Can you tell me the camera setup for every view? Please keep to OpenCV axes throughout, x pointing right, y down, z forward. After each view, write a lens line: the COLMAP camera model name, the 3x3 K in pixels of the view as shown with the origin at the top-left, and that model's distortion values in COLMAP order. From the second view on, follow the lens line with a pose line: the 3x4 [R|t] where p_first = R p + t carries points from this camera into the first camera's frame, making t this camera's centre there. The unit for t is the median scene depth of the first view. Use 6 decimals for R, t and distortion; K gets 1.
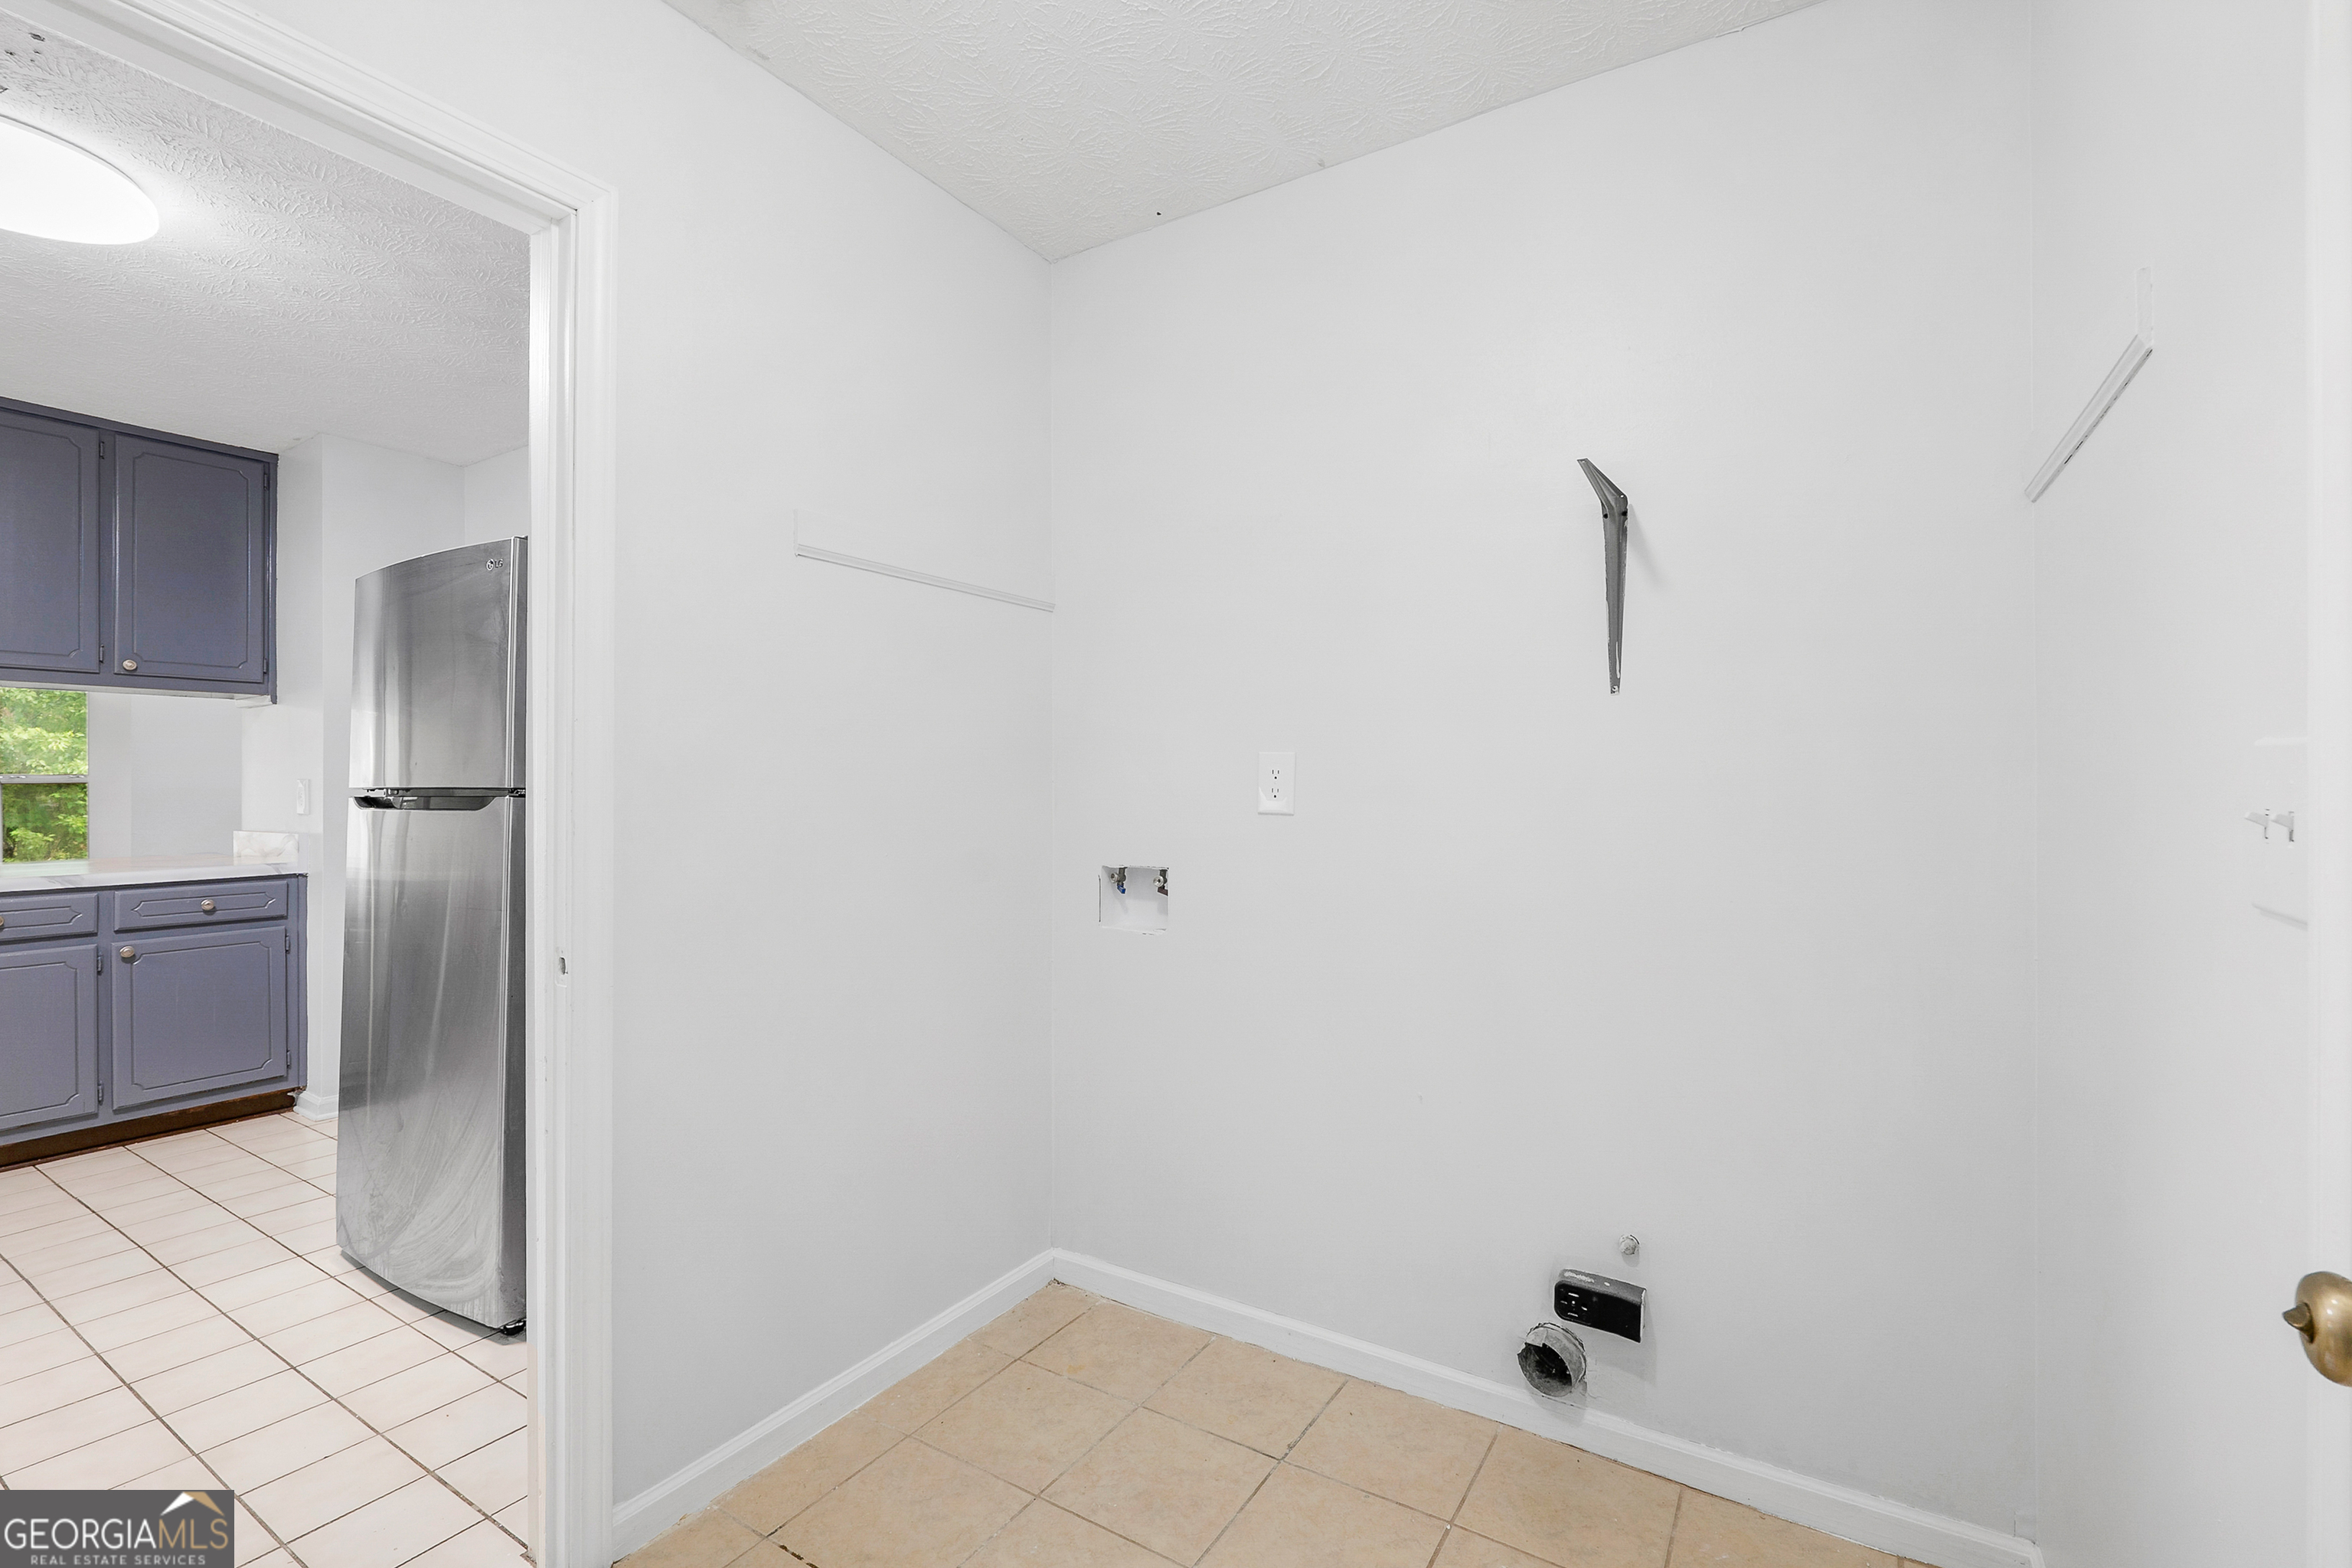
lens RADIAL K [[1036.9, 0, 1177.2], [0, 1036.9, 780.2], [0, 0, 1]] dist [0.000411, 0.000319]
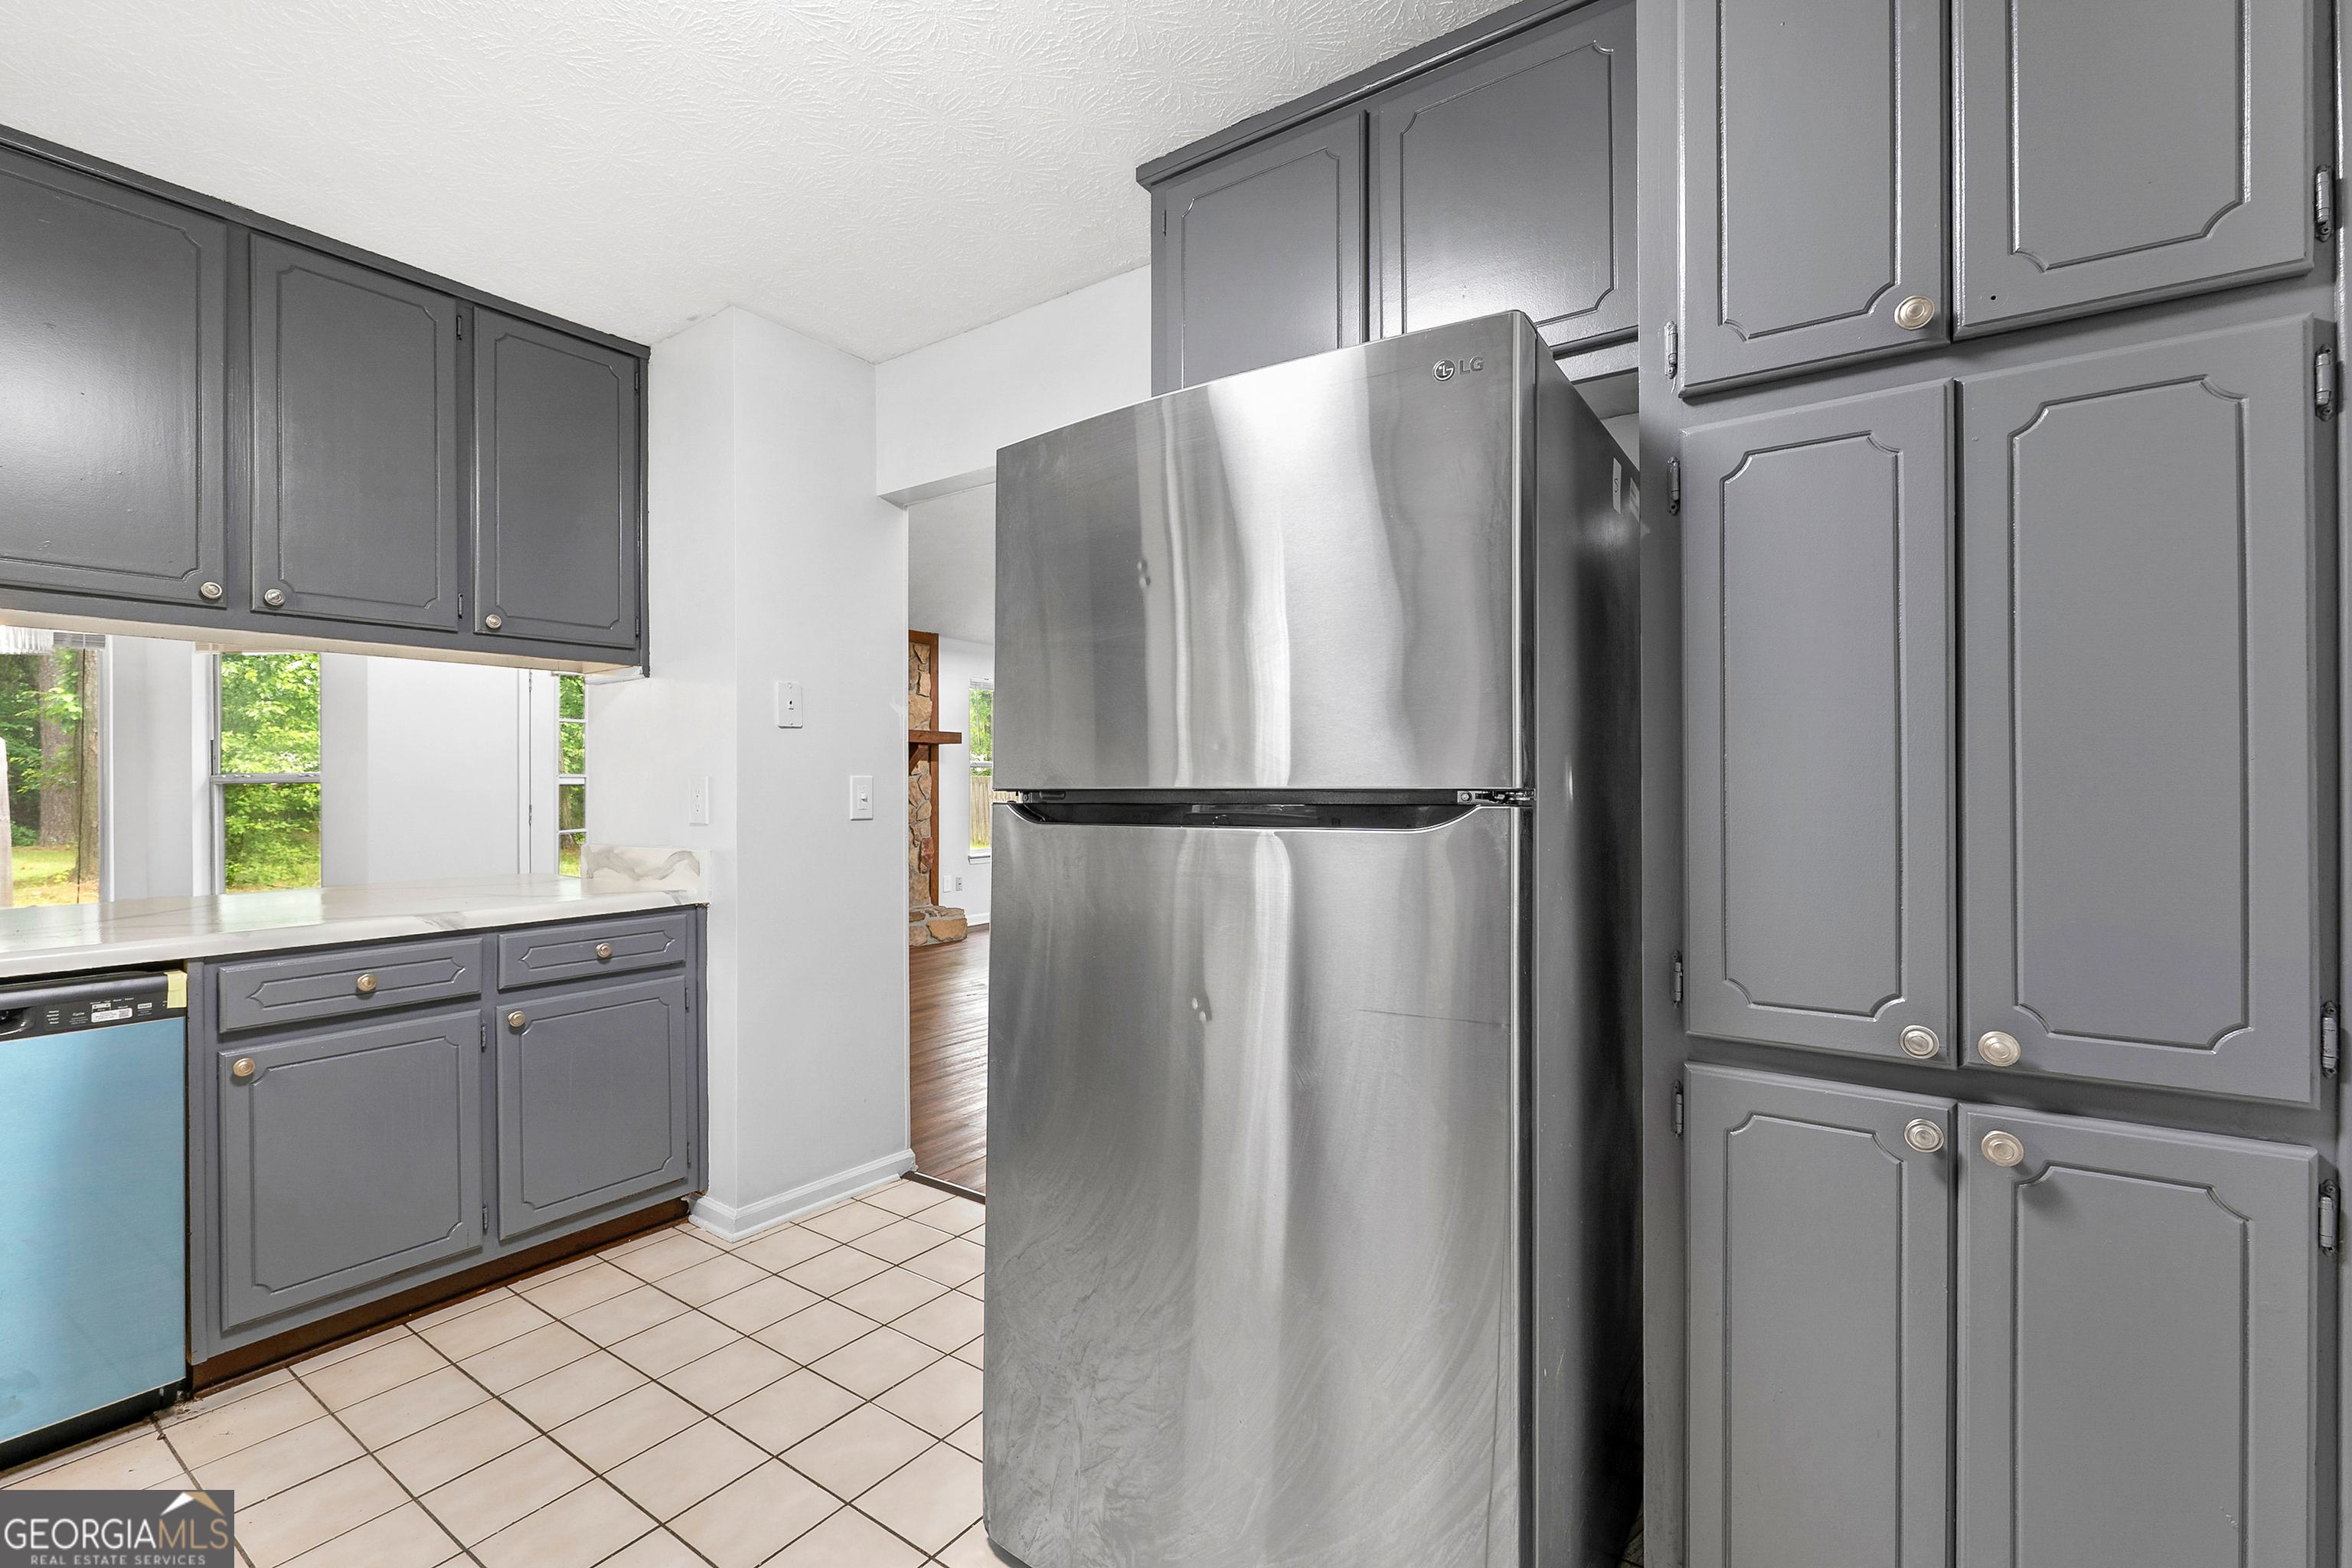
lens RADIAL K [[1014.0, 0, 1176.0], [0, 1014.0, 784.0], [0, 0, 1]] dist [-0.004765, -0.000569]
pose [[0.998364, -0.001201, -0.057165, -0.488411], [0.001556, 0.999980, 0.006158, 0.000300], [0.057156, -0.006237, 0.998346, 0.313667]]
